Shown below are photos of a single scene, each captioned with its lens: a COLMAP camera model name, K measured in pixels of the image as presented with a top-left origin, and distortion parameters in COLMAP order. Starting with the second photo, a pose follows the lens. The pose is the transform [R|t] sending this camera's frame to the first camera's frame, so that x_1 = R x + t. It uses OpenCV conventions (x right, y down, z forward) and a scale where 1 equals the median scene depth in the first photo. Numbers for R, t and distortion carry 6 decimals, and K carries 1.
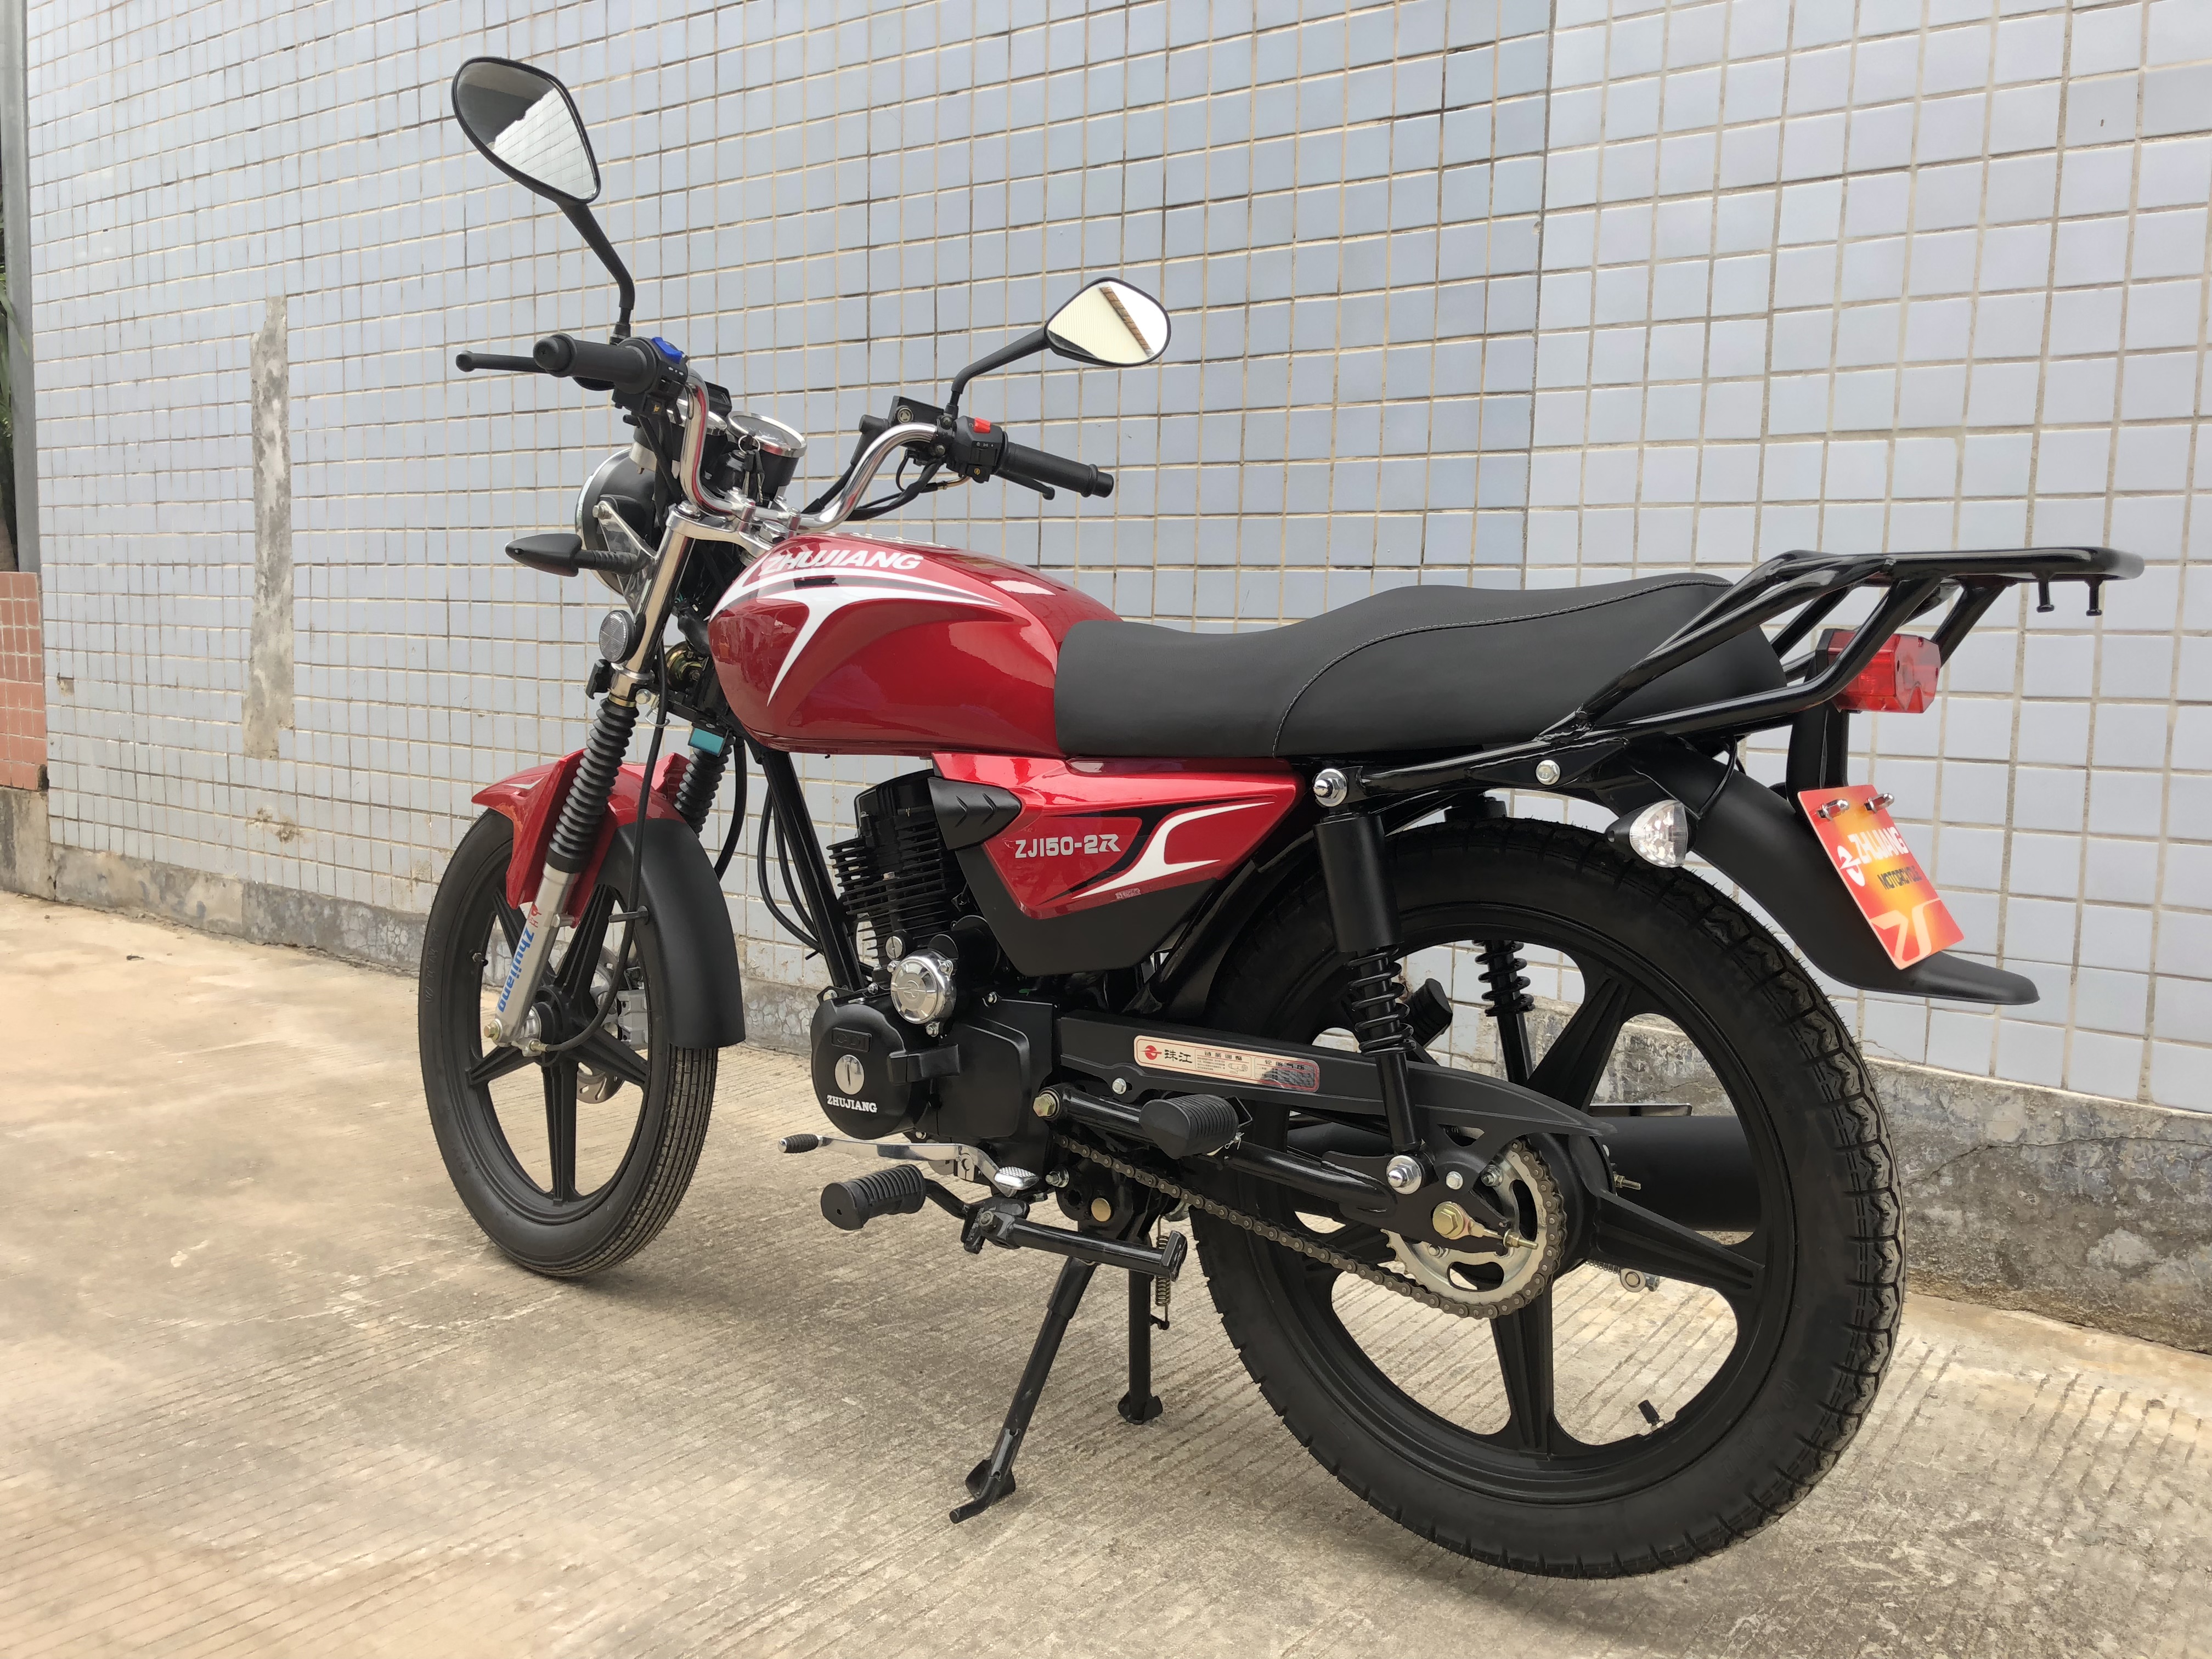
lens RADIAL K [[1826.4, 0, 1110.1], [0, 1826.4, 814.1], [0, 0, 1]] dist [0.008057, 0.007214]
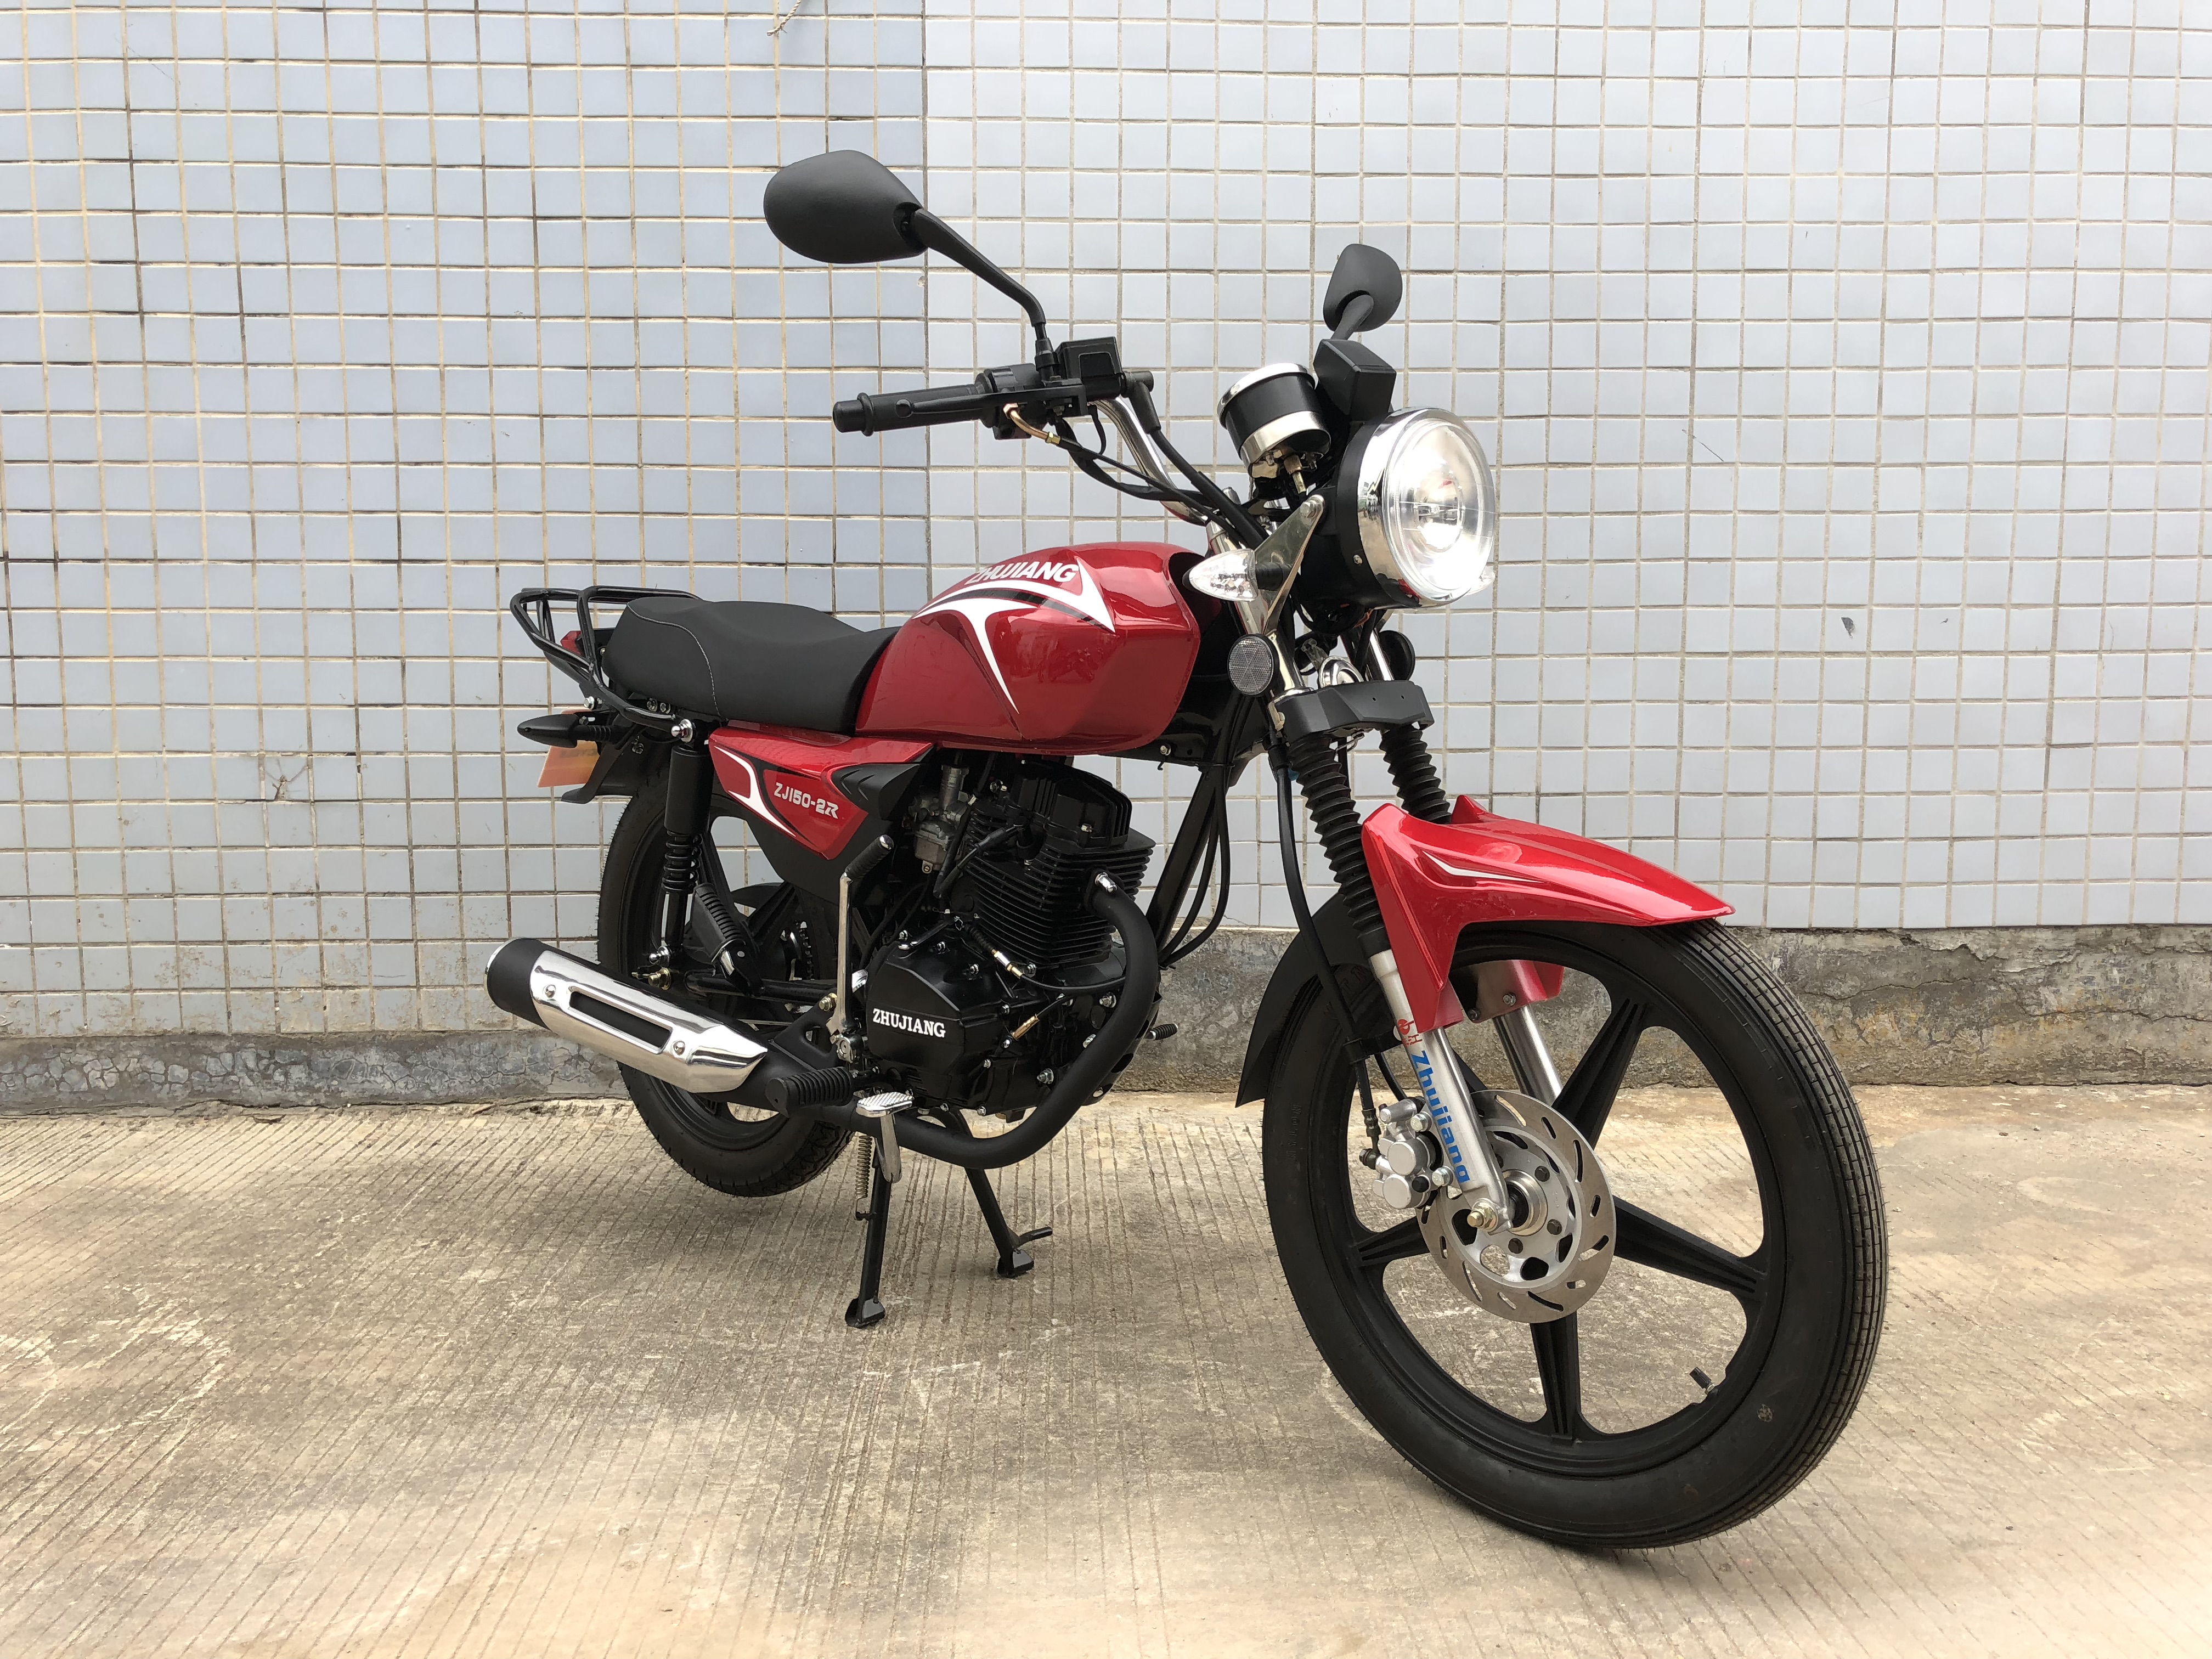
lens RADIAL K [[1826.4, 0, 1103.1], [0, 1826.4, 809.0], [0, 0, 1]] dist [0.008057, 0.007214]
pose [[0.786271, -0.091105, 0.611129, -0.454680], [0.081250, 0.995726, 0.043904, -0.020494], [-0.612517, 0.015134, 0.790313, -0.013825]]
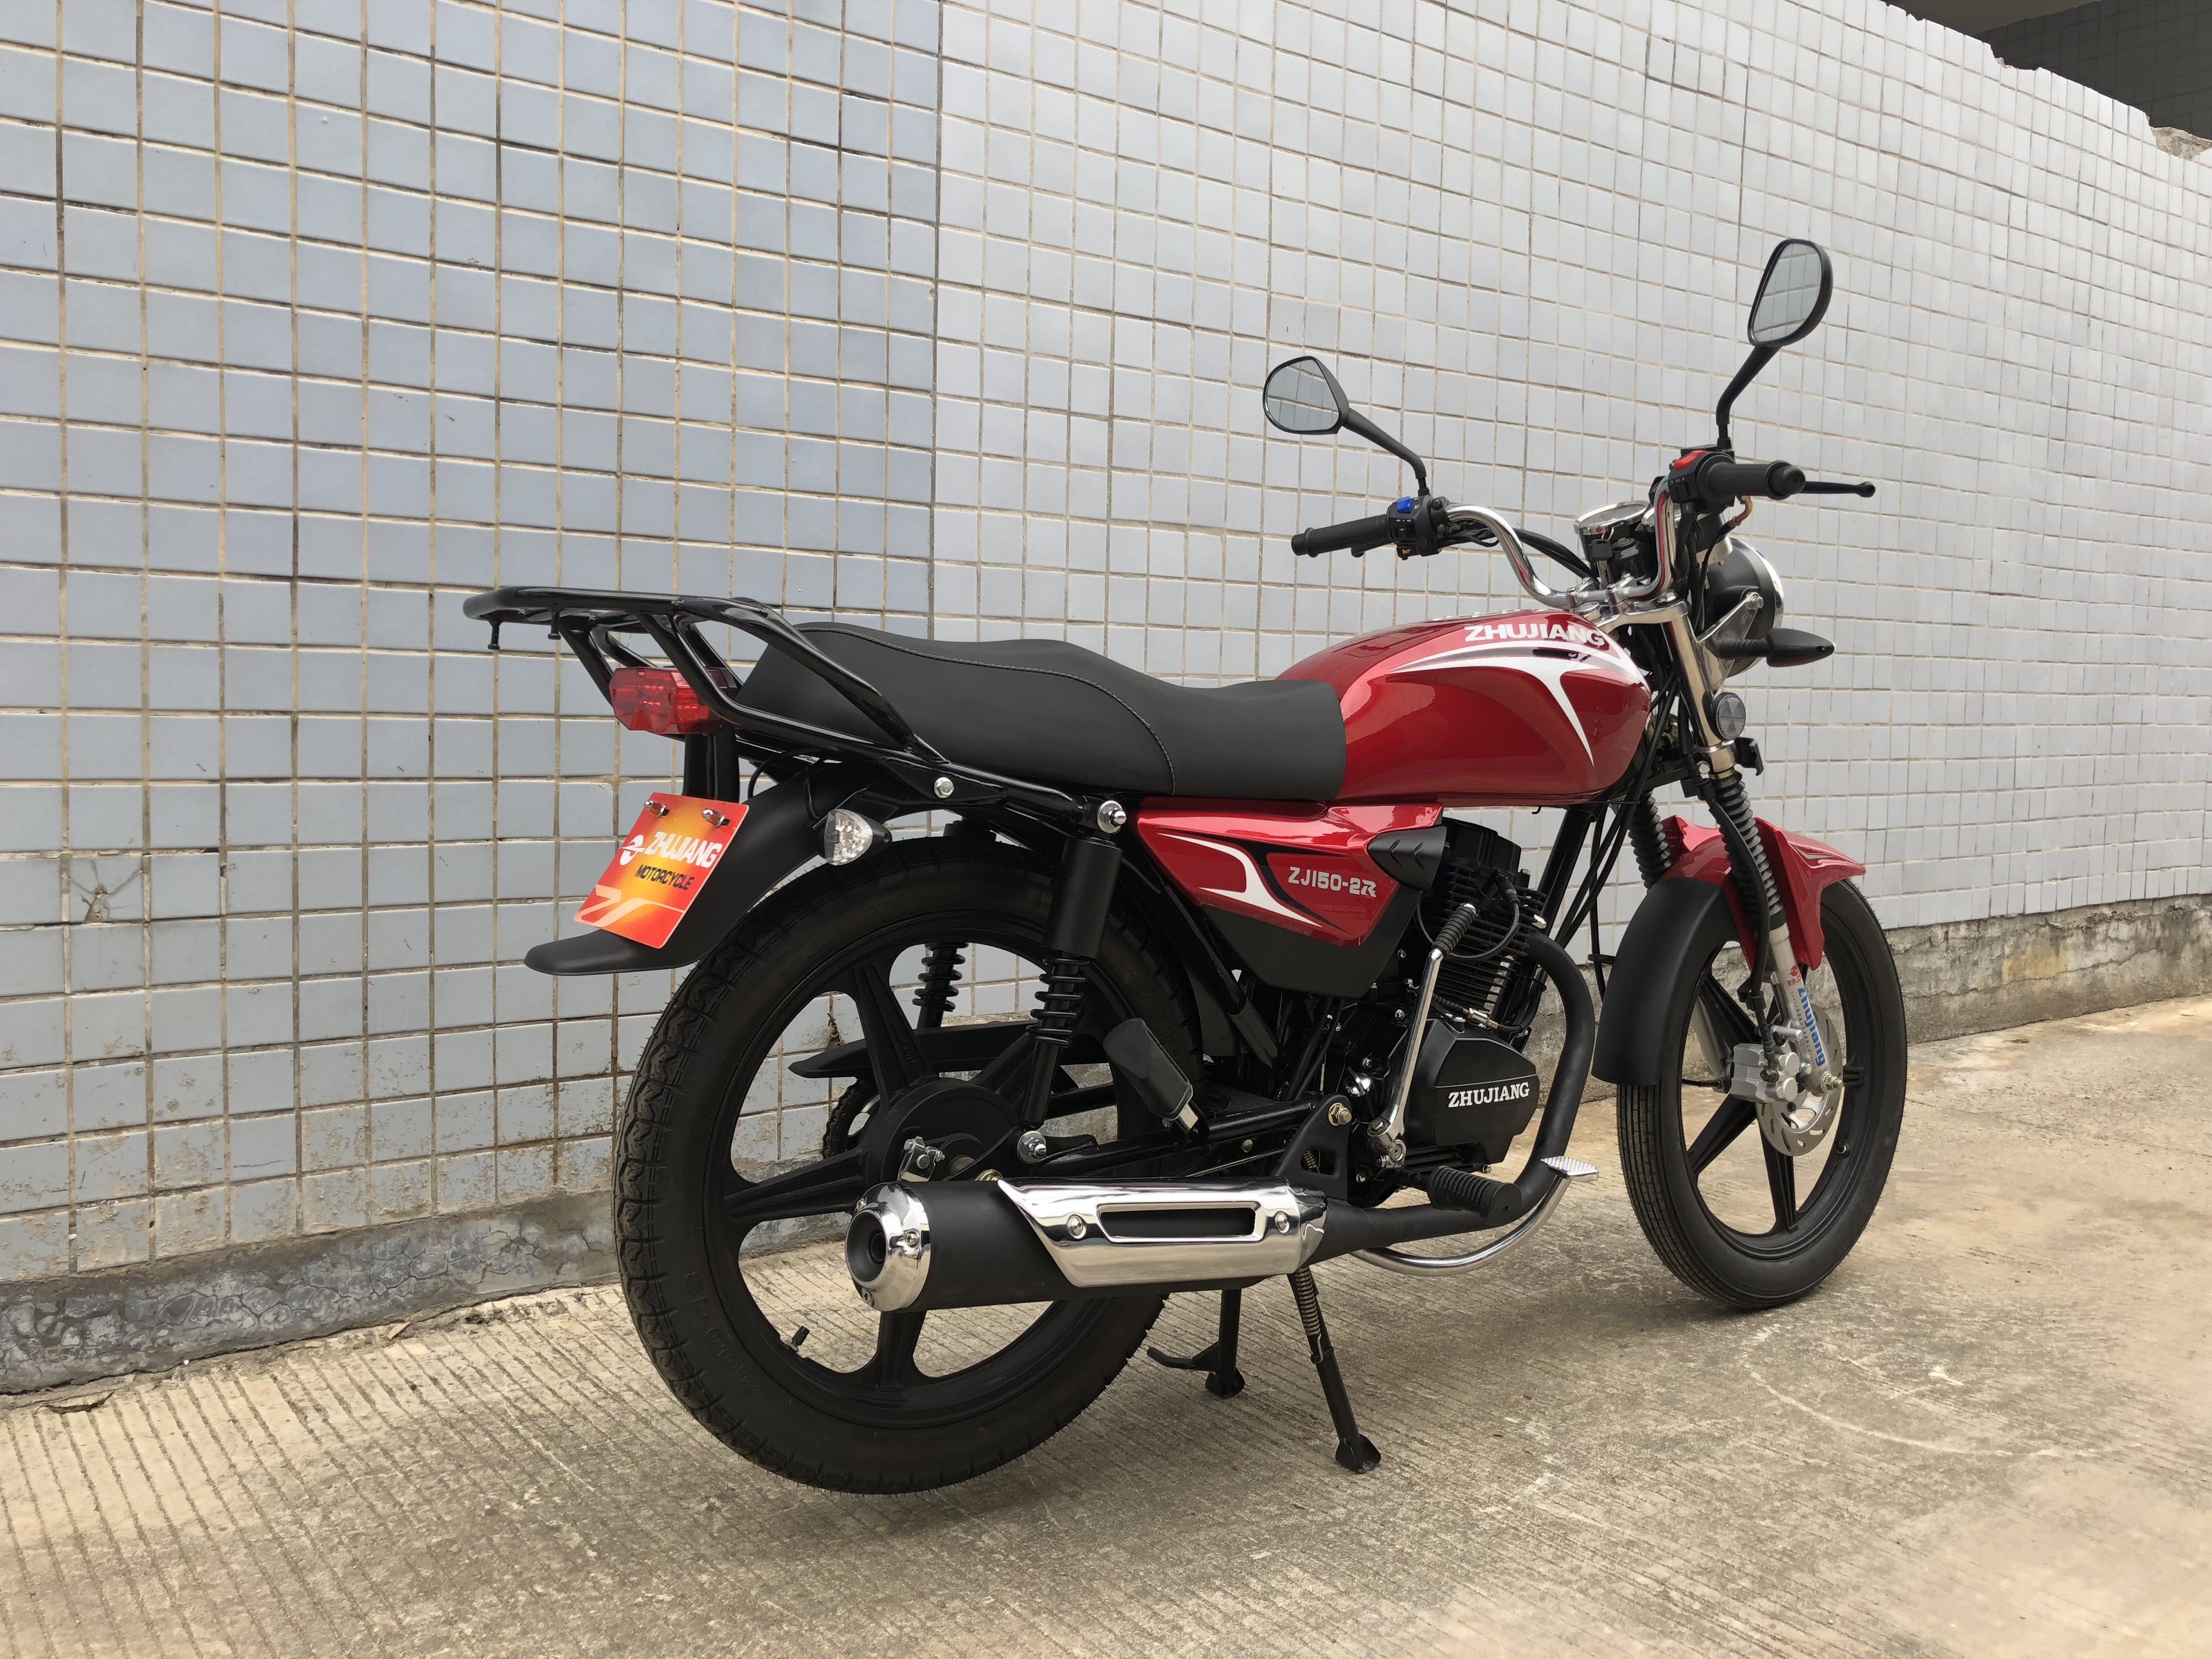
lens RADIAL K [[1826.4, 0, 1093.3], [0, 1826.4, 809.0], [0, 0, 1]] dist [0.008057, 0.007214]
pose [[0.301306, -0.076231, 0.950475, -0.796854], [0.083522, 0.995078, 0.053331, -0.076534], [-0.949862, 0.063317, 0.306190, 0.632634]]
